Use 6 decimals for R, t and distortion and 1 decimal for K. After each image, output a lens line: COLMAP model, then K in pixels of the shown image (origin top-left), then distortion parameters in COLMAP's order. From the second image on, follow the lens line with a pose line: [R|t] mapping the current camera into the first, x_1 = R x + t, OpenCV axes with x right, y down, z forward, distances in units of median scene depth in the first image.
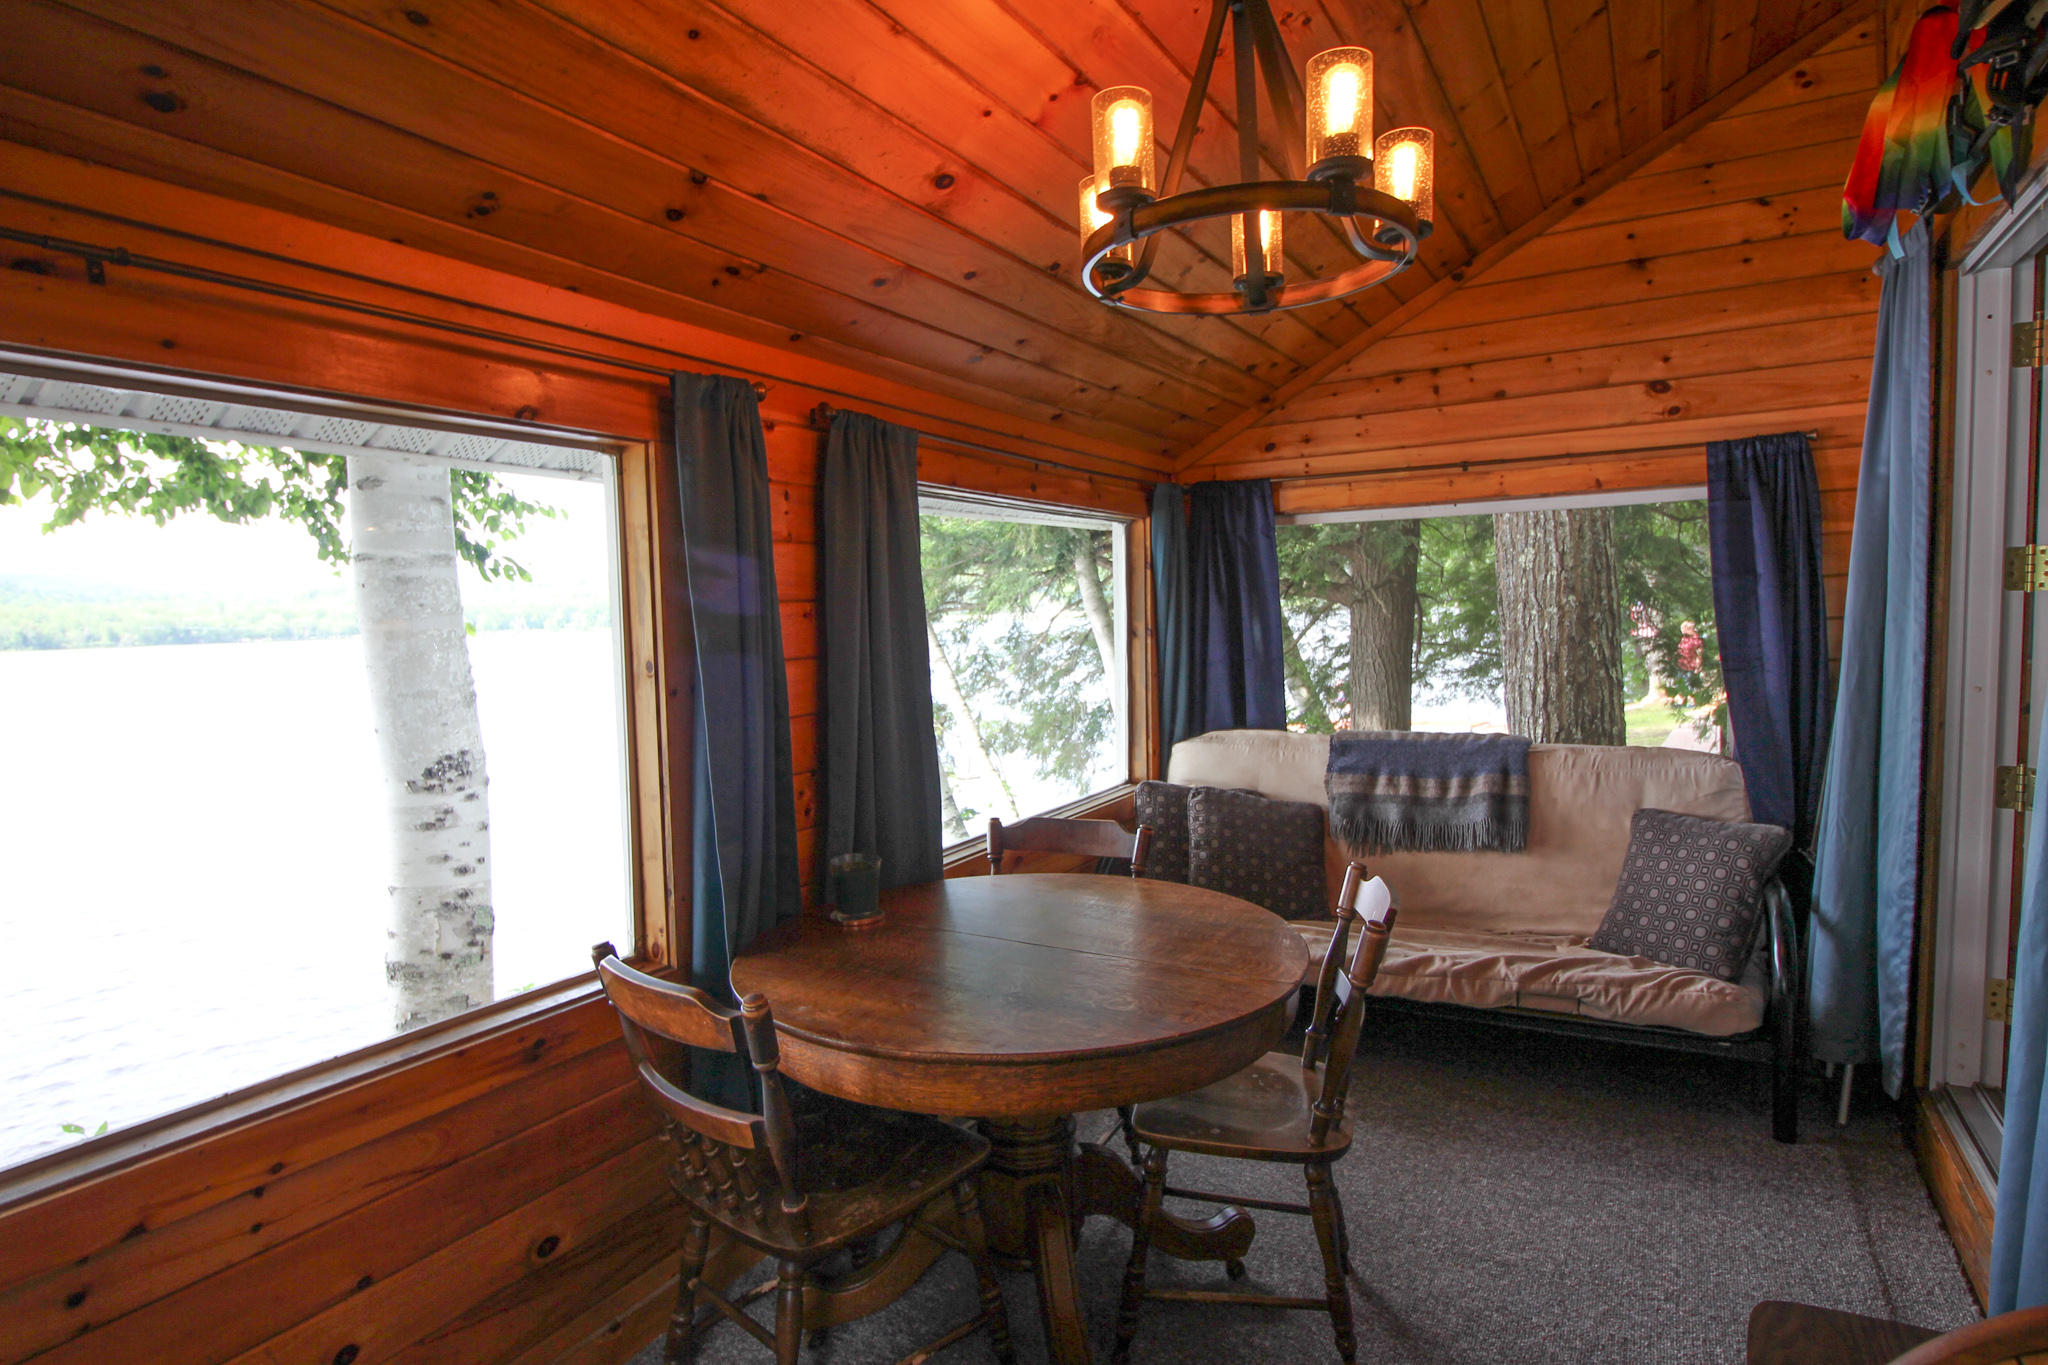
lens RADIAL K [[1125.1, 0, 1040.3], [0, 1125.1, 693.7], [0, 0, 1]] dist [0.007519, -0.000783]
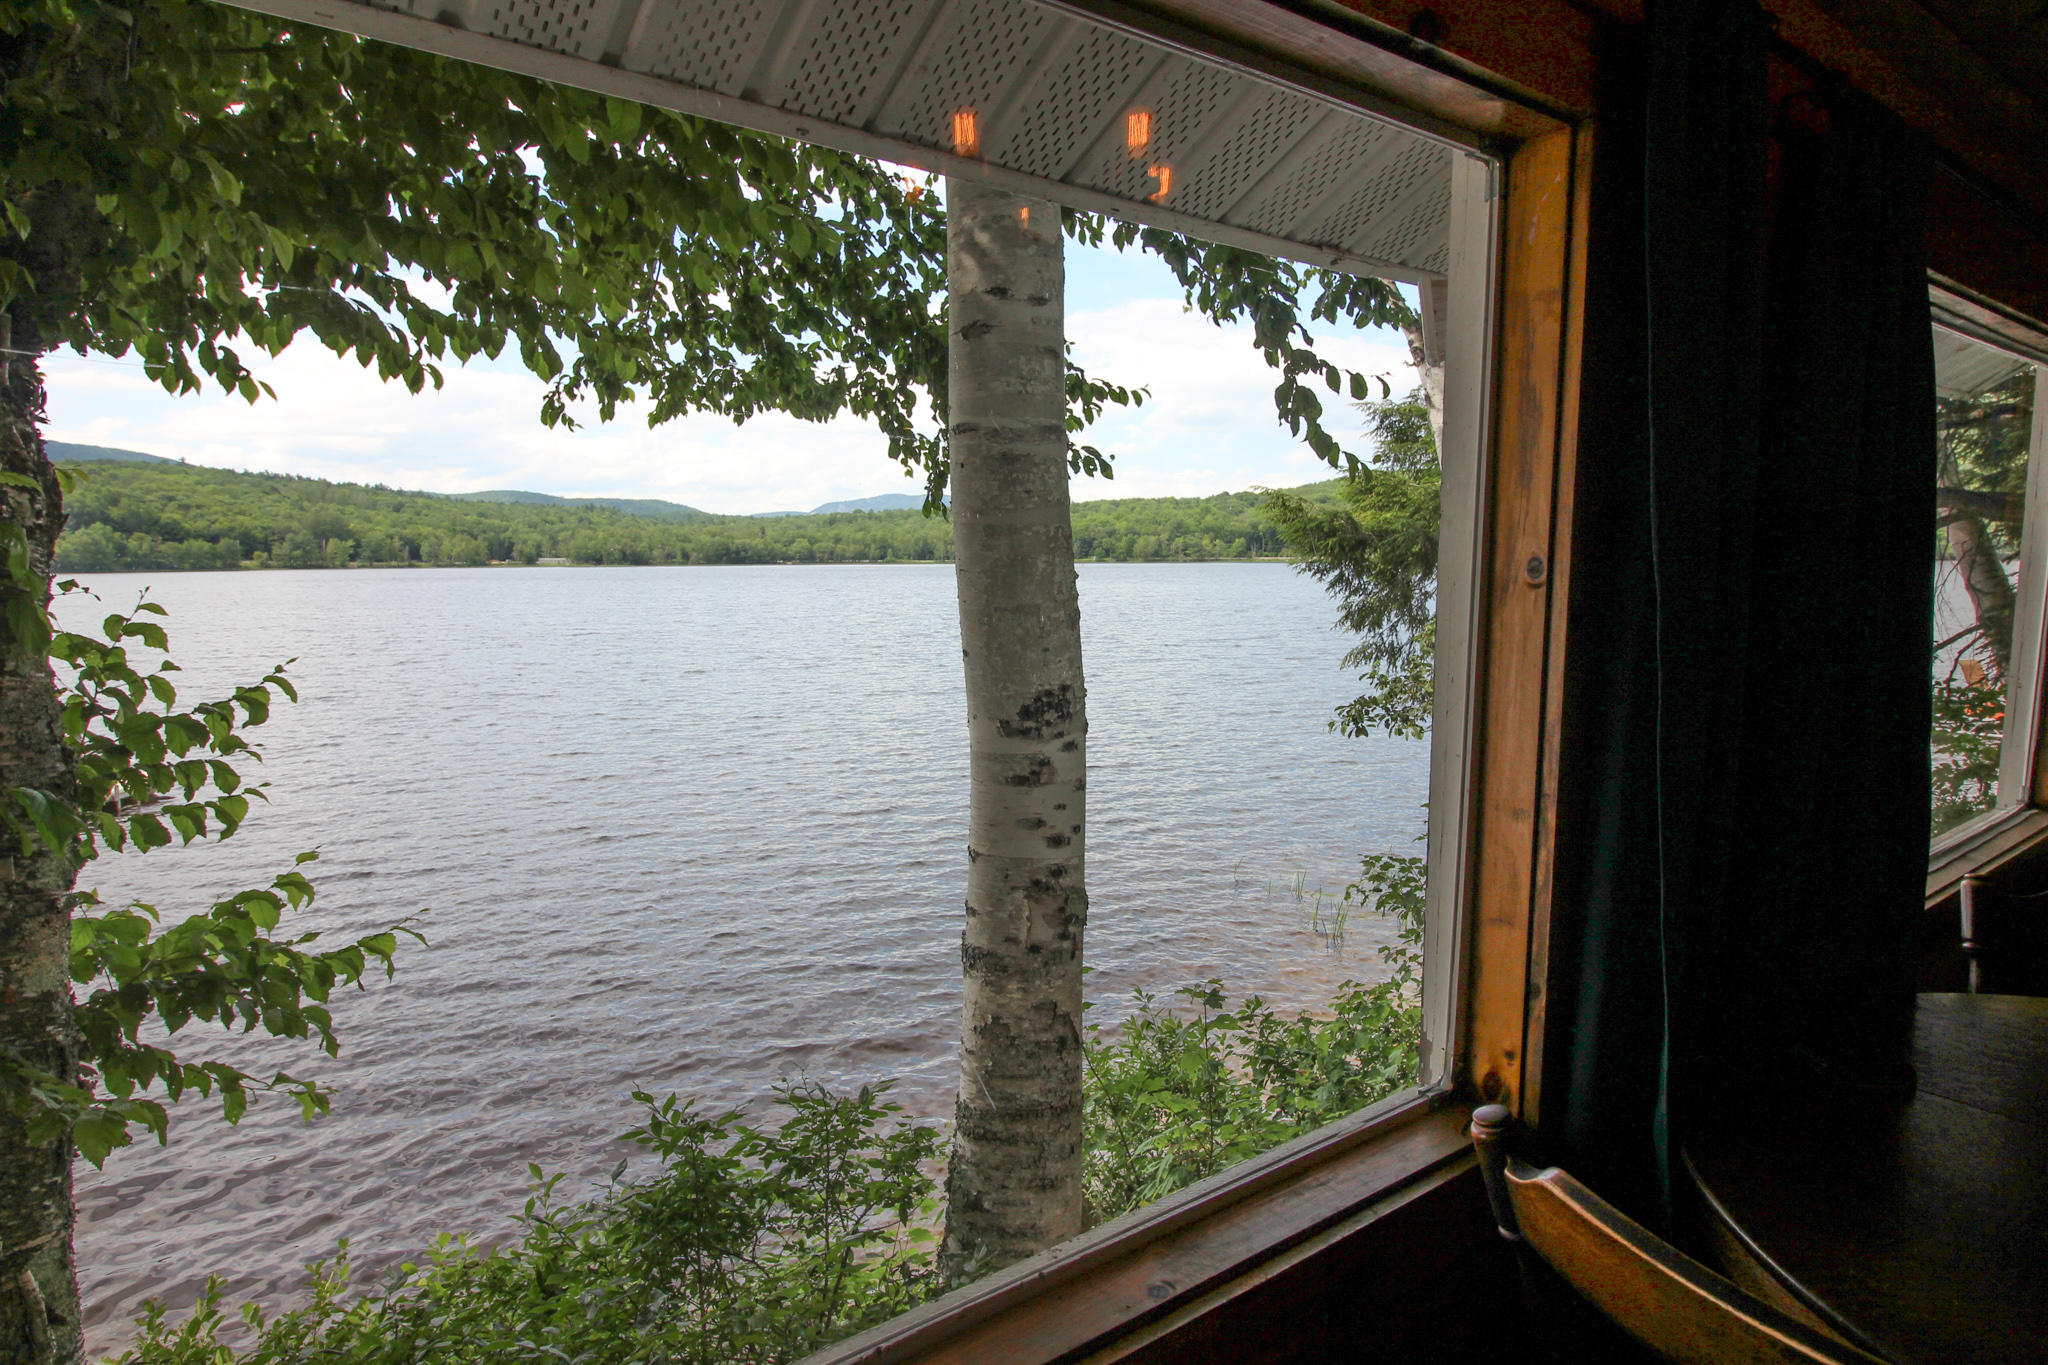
lens RADIAL K [[1179.1, 0, 1016.6], [0, 1179.1, 683.7], [0, 0, 1]] dist [0.002436, -0.000140]
pose [[0.914776, 0.064790, -0.398731, -0.223880], [-0.047036, 0.997424, 0.054162, 0.007676], [0.401213, -0.030791, 0.915467, 0.256474]]
